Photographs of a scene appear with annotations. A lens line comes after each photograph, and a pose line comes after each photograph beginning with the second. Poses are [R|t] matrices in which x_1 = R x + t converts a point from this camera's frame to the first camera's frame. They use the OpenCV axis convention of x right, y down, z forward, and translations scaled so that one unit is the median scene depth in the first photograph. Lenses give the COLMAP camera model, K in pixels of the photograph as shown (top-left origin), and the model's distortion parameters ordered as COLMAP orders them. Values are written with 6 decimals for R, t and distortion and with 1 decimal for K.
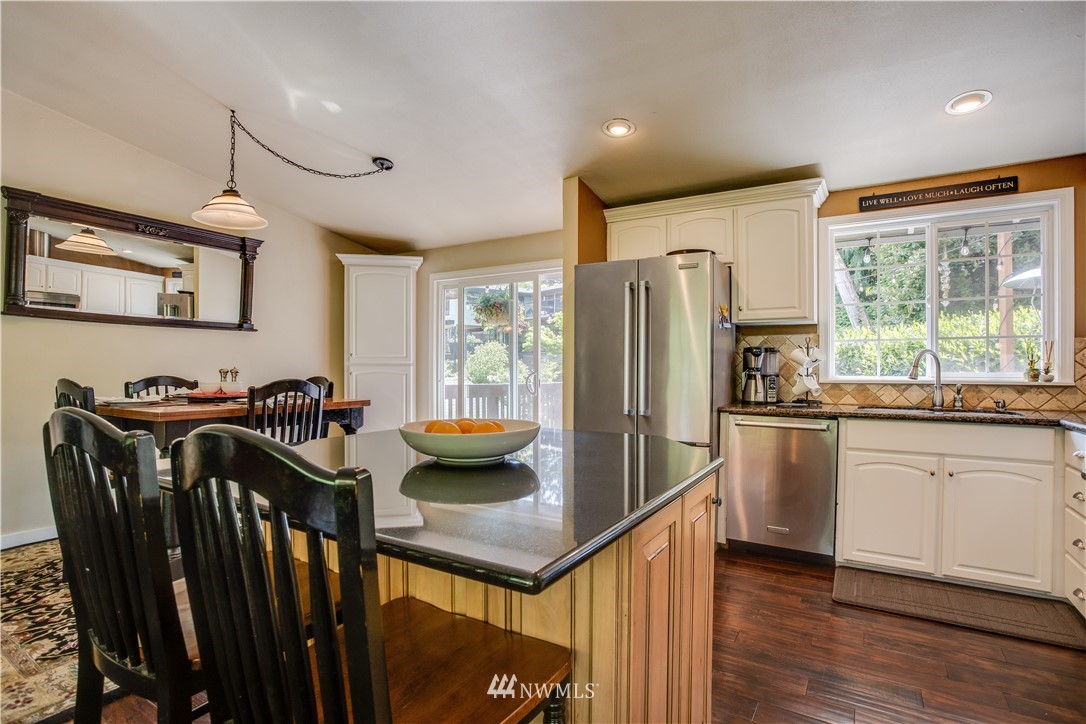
lens RADIAL K [[531.5, 0, 553.4], [0, 531.5, 369.2], [0, 0, 1]] dist [-0.060916, 0.022725]
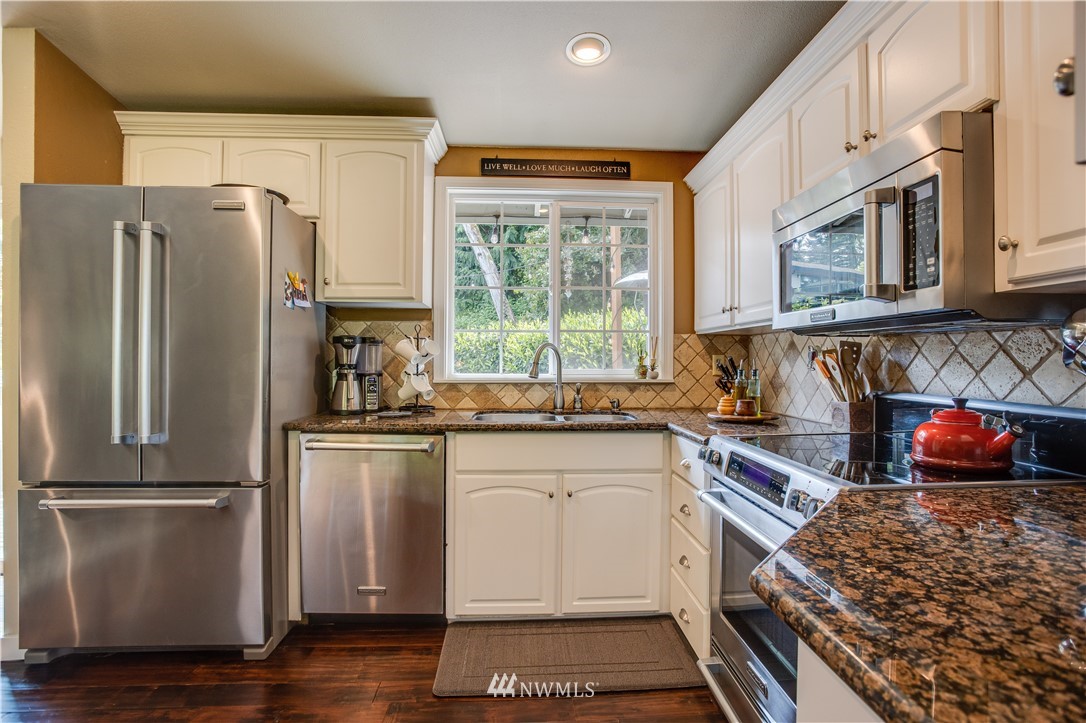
lens RADIAL K [[531.5, 0, 554.4], [0, 531.5, 361.5], [0, 0, 1]] dist [-0.060916, 0.022725]
pose [[0.819227, -0.000805, 0.573468, 0.209076], [-0.000418, 0.999998, 0.002000, -0.008904], [-0.573469, -0.001878, 0.819225, 0.252474]]
